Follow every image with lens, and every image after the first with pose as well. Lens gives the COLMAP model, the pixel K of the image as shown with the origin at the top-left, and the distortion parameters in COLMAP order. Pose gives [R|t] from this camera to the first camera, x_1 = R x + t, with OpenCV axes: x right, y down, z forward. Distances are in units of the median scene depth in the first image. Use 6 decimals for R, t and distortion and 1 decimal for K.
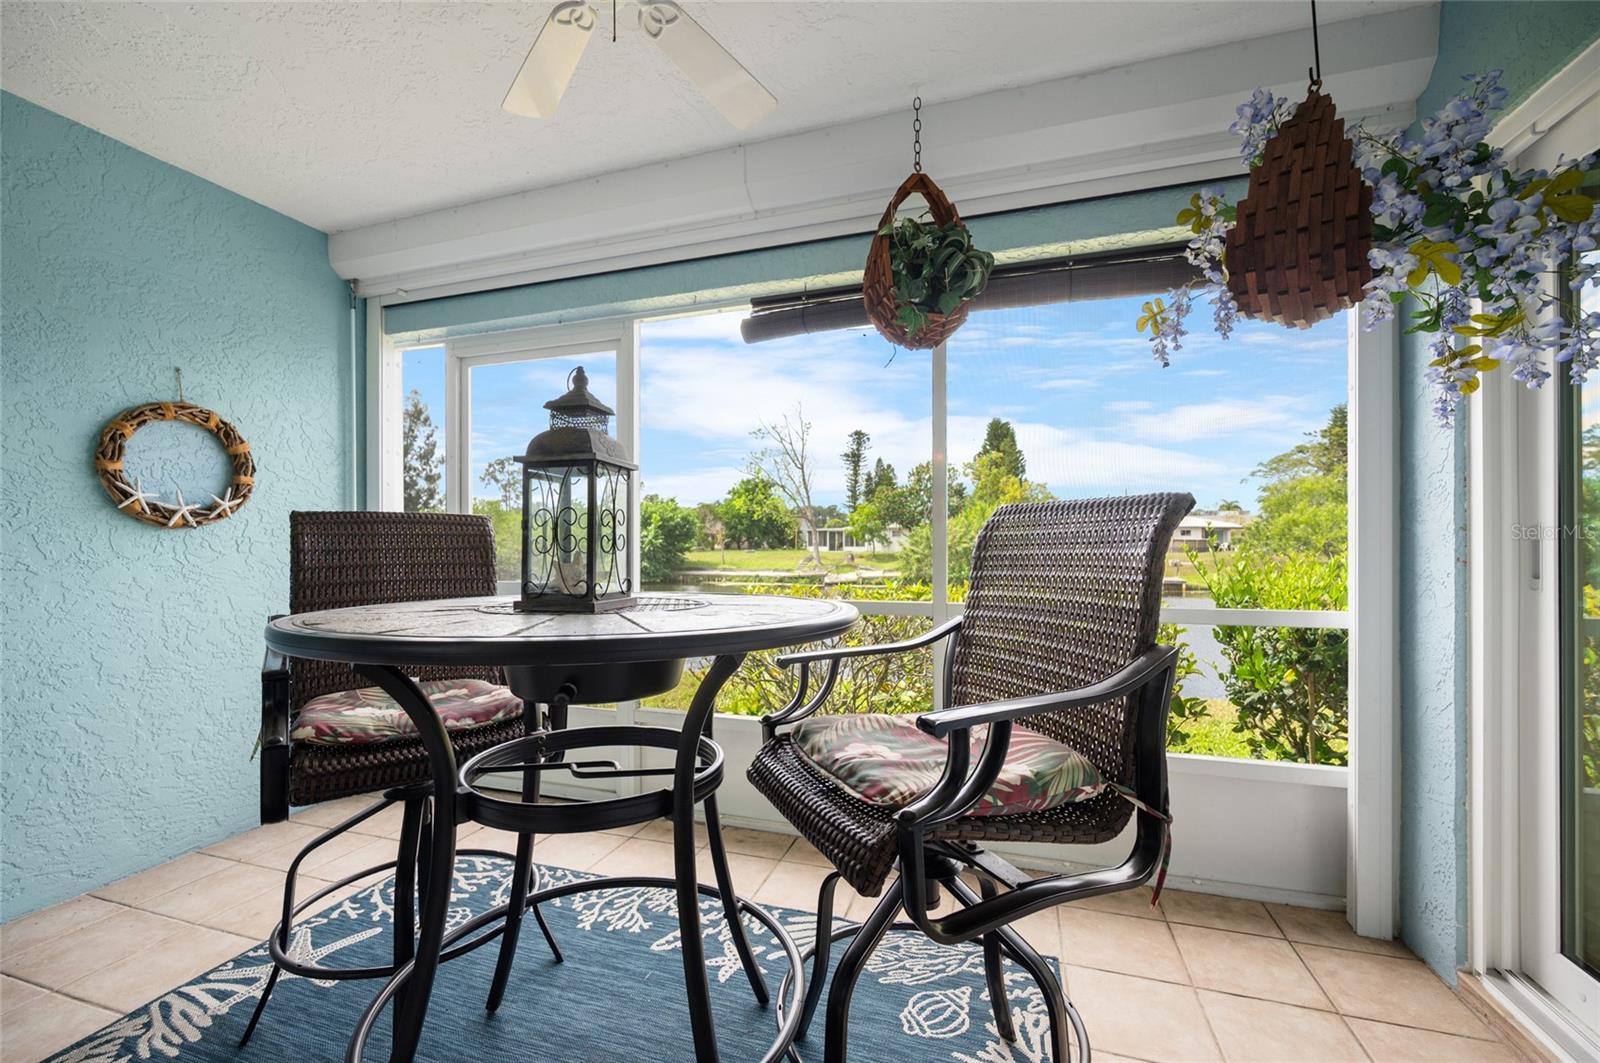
lens RADIAL K [[670.5, 0, 785.5], [0, 670.5, 556.2], [0, 0, 1]] dist [-0.001225, 0.000471]
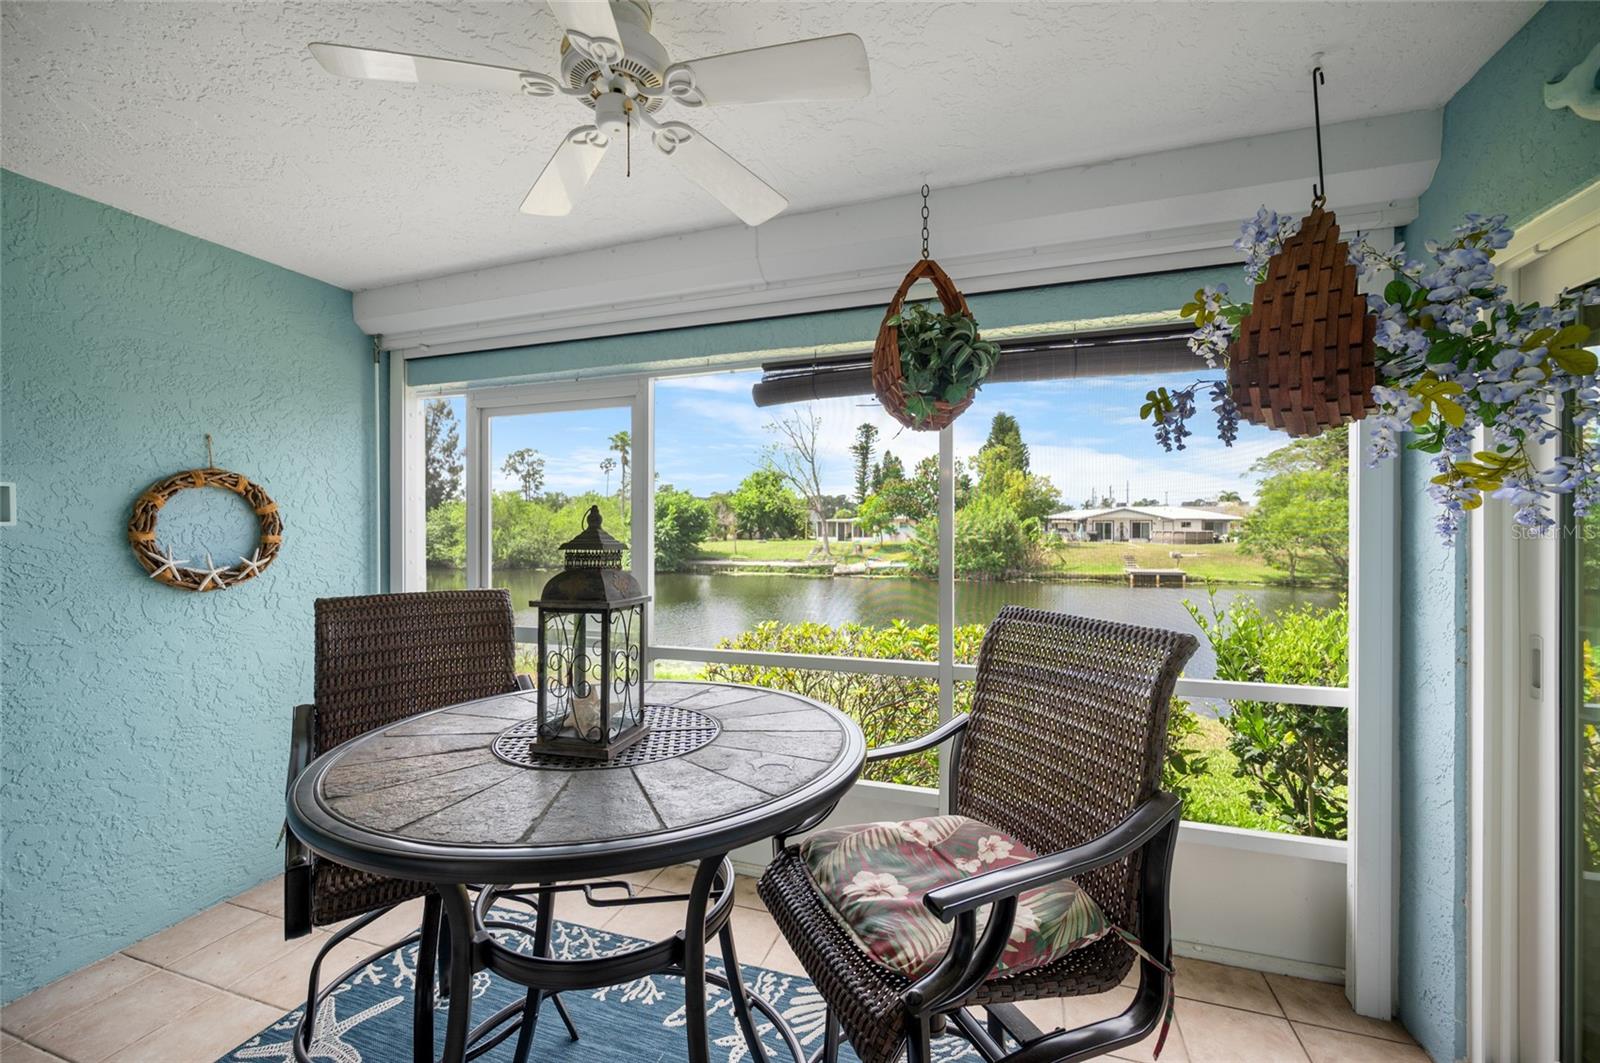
lens RADIAL K [[649.6, 0, 790.2], [0, 649.6, 548.8], [0, 0, 1]] dist [-0.001052, 0.000472]
pose [[0.999960, 0.002015, -0.008683, 0.000524], [-0.001990, 0.999994, 0.002934, -0.142148], [0.008689, -0.002916, 0.999958, 0.007806]]
